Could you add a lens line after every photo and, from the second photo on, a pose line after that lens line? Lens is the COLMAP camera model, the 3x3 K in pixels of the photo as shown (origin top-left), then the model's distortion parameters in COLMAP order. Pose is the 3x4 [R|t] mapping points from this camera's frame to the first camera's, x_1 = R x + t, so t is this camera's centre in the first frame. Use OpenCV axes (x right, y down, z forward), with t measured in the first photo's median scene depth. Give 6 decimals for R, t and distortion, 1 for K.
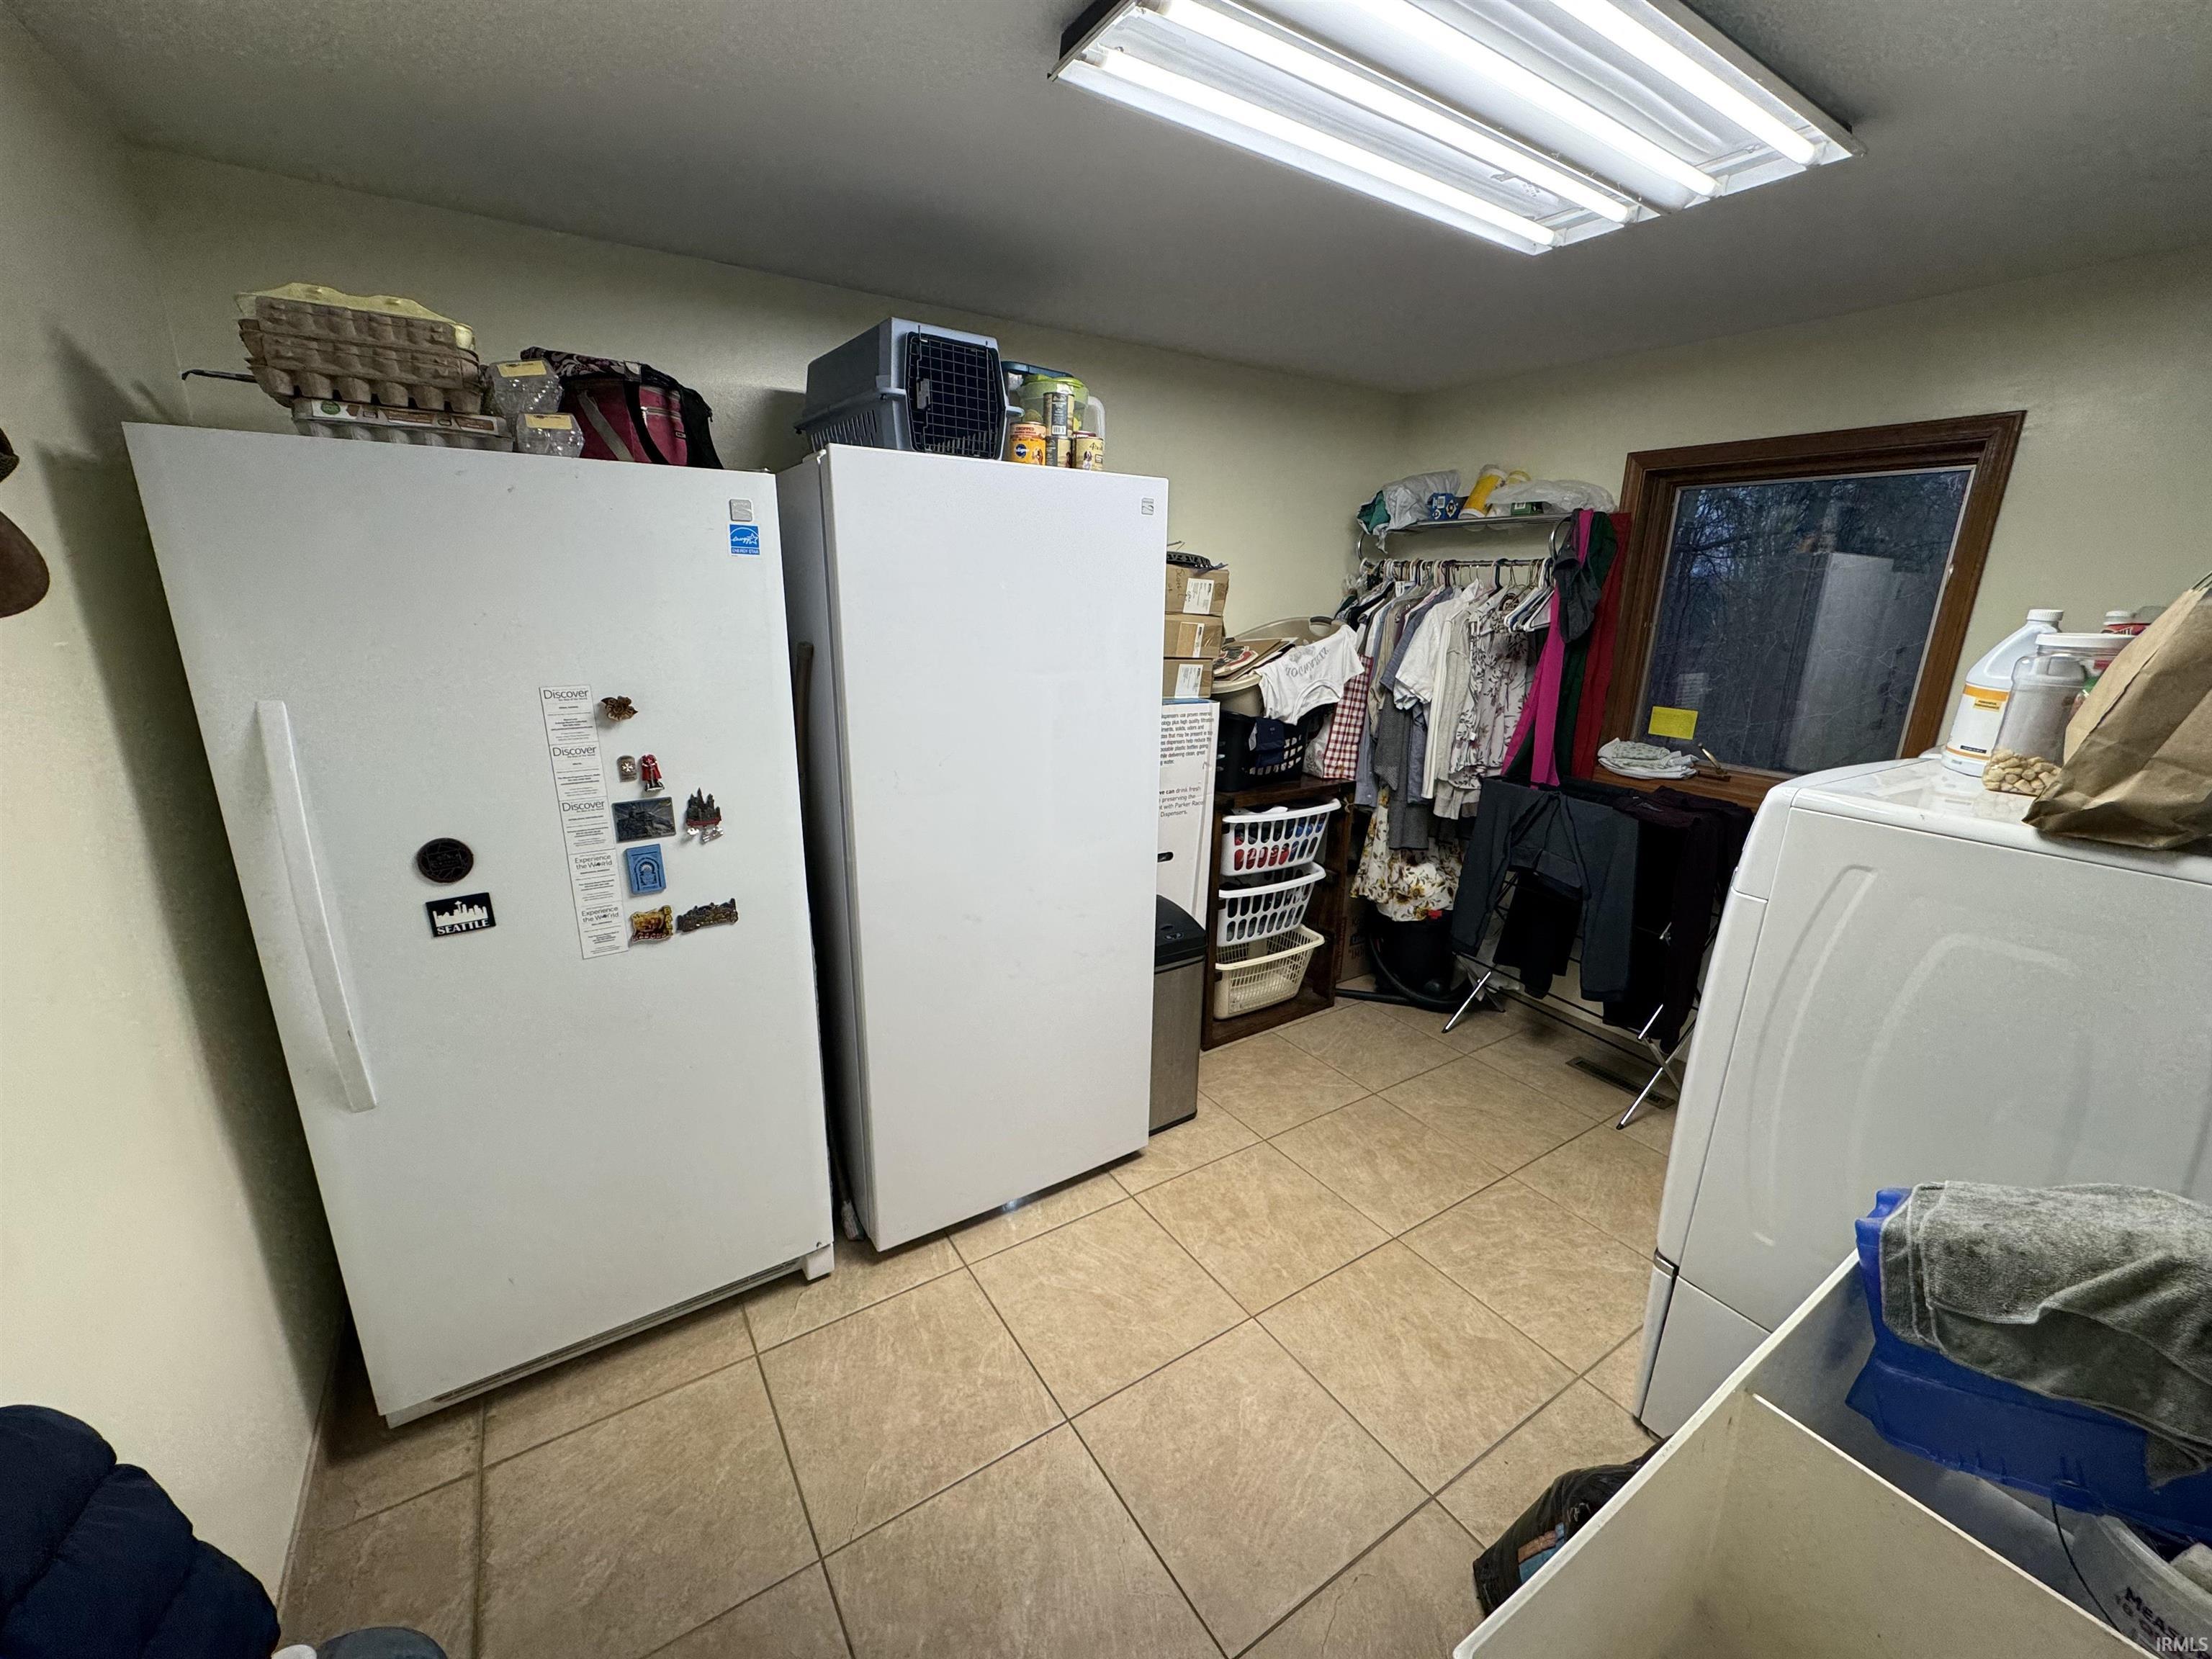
lens RADIAL K [[881.6, 0, 1108.0], [0, 881.6, 833.0], [0, 0, 1]] dist [-0.002822, 0.000920]
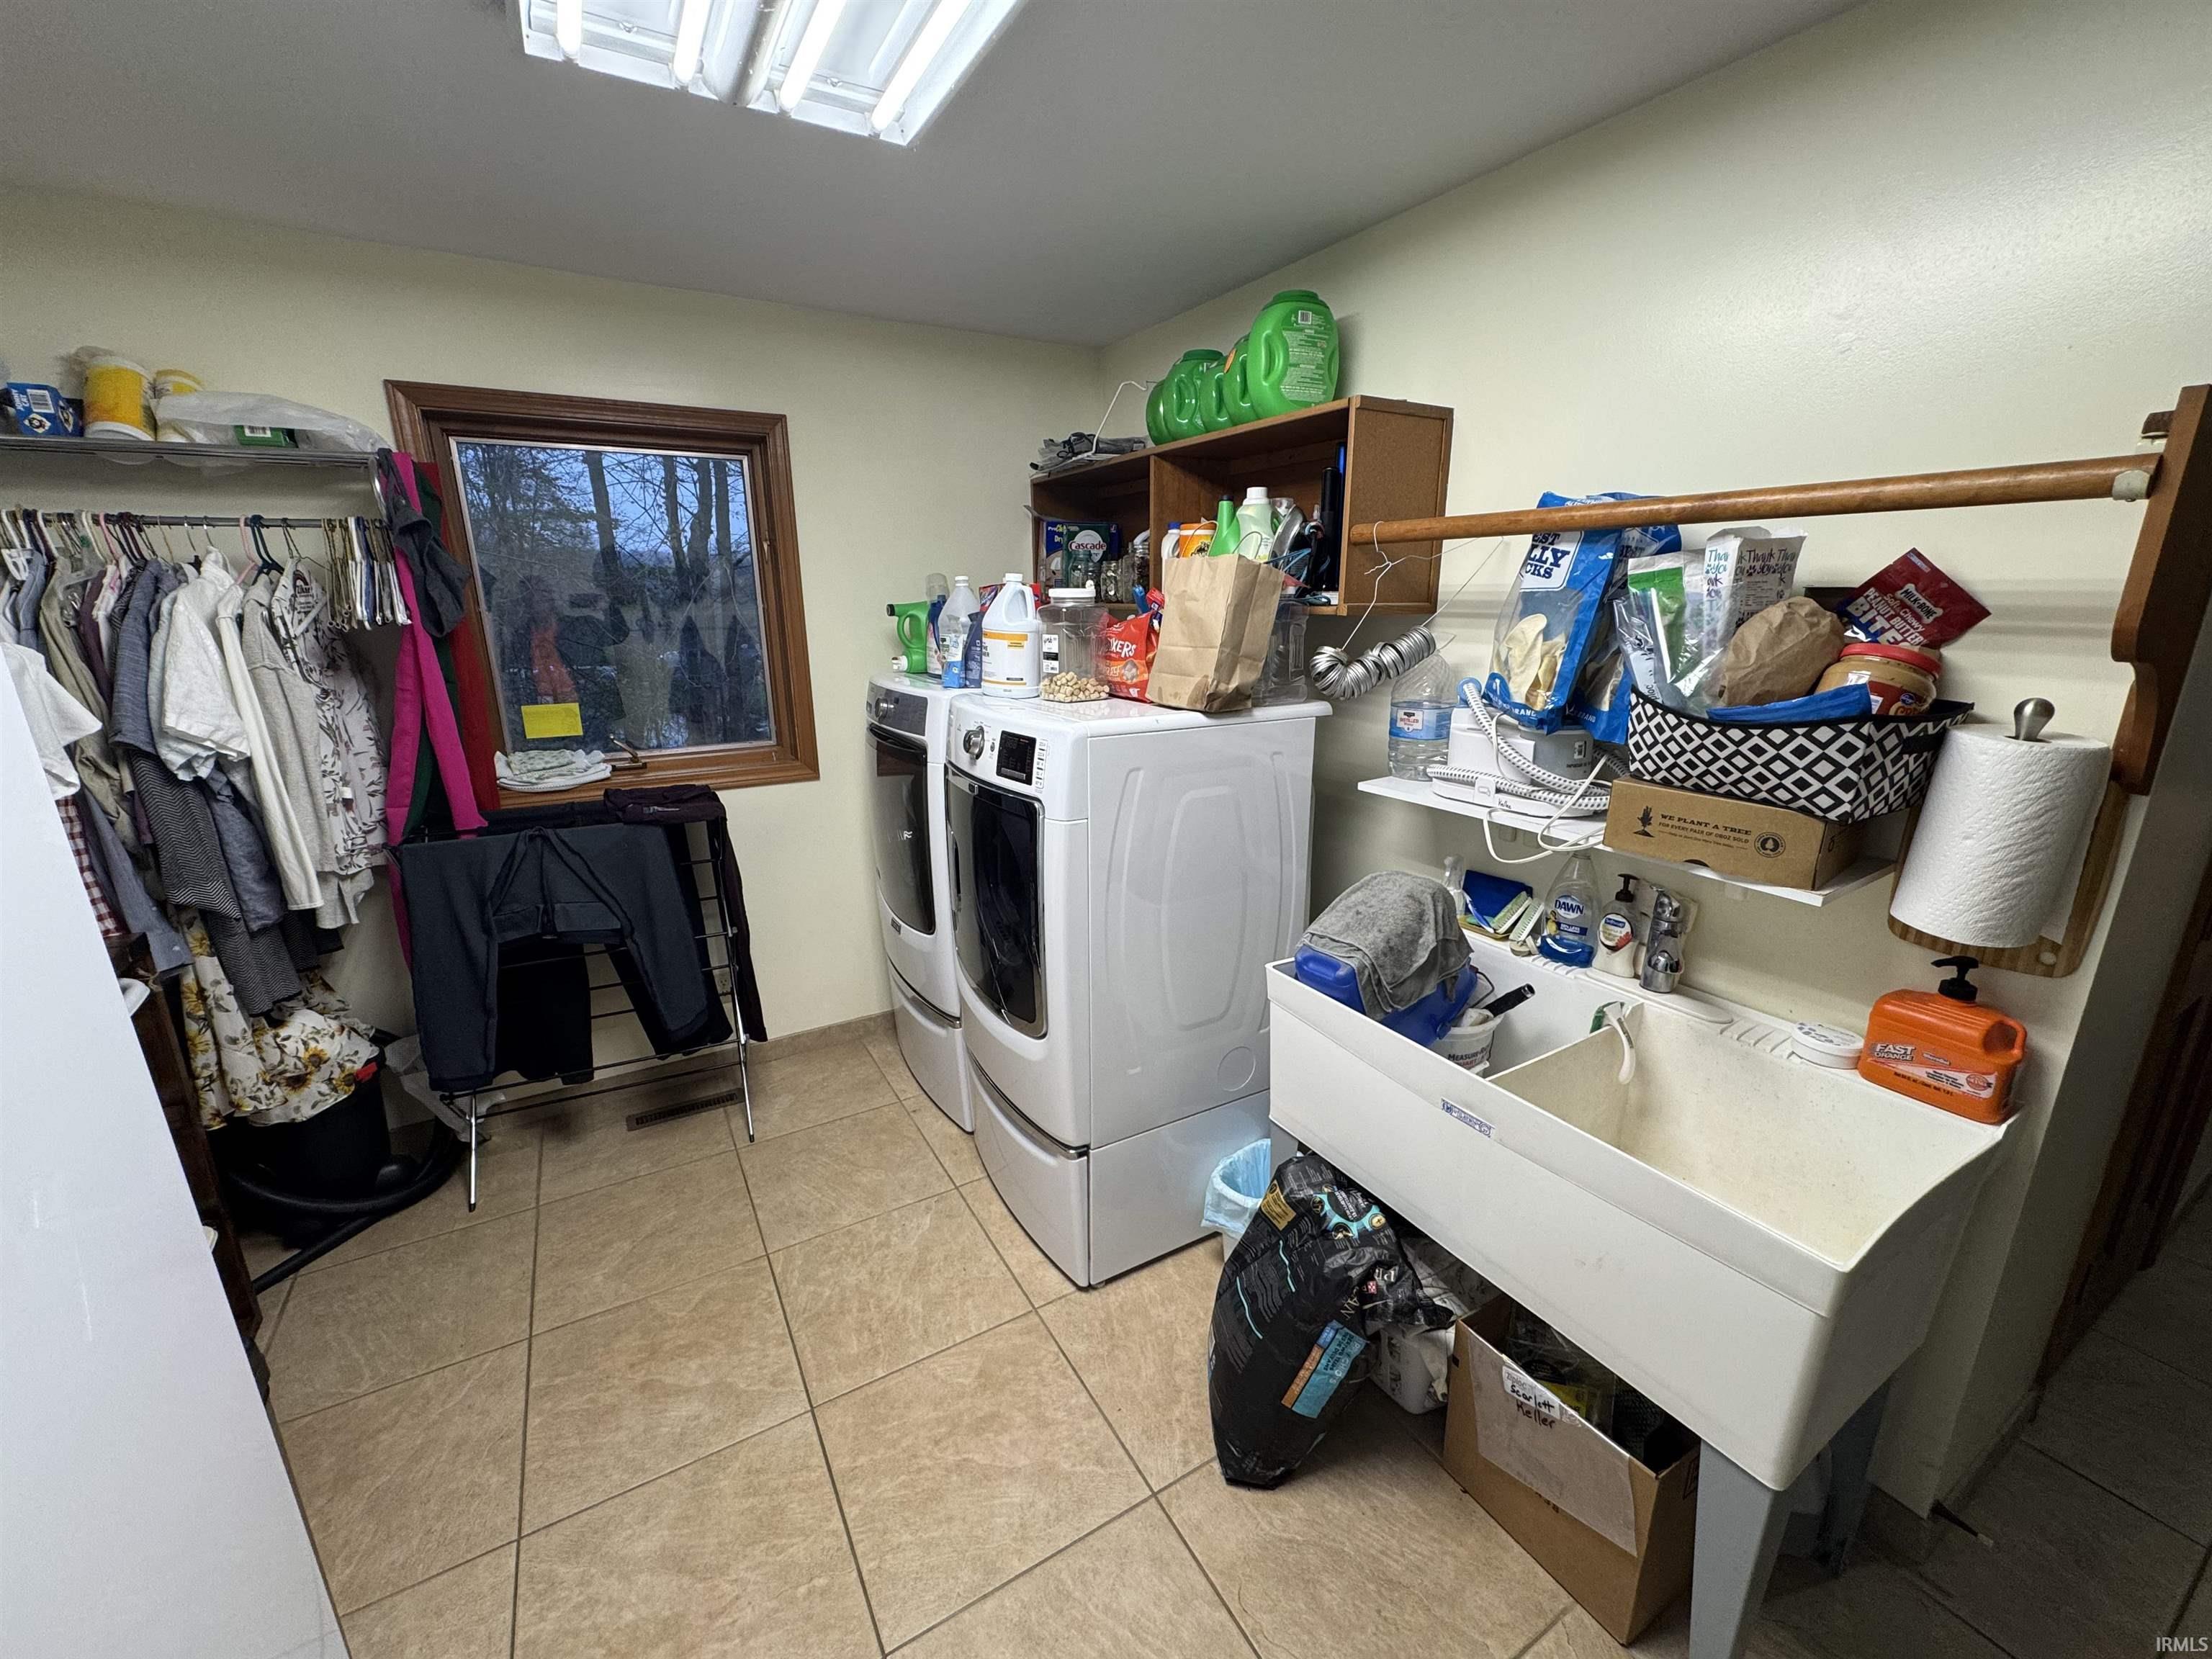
lens RADIAL K [[881.6, 0, 1107.7], [0, 881.6, 831.2], [0, 0, 1]] dist [-0.002822, 0.000920]
pose [[0.045350, -0.285275, 0.957372, -0.182568], [0.274076, 0.925137, 0.262687, -0.098690], [-0.960638, 0.250480, 0.120142, 0.386686]]
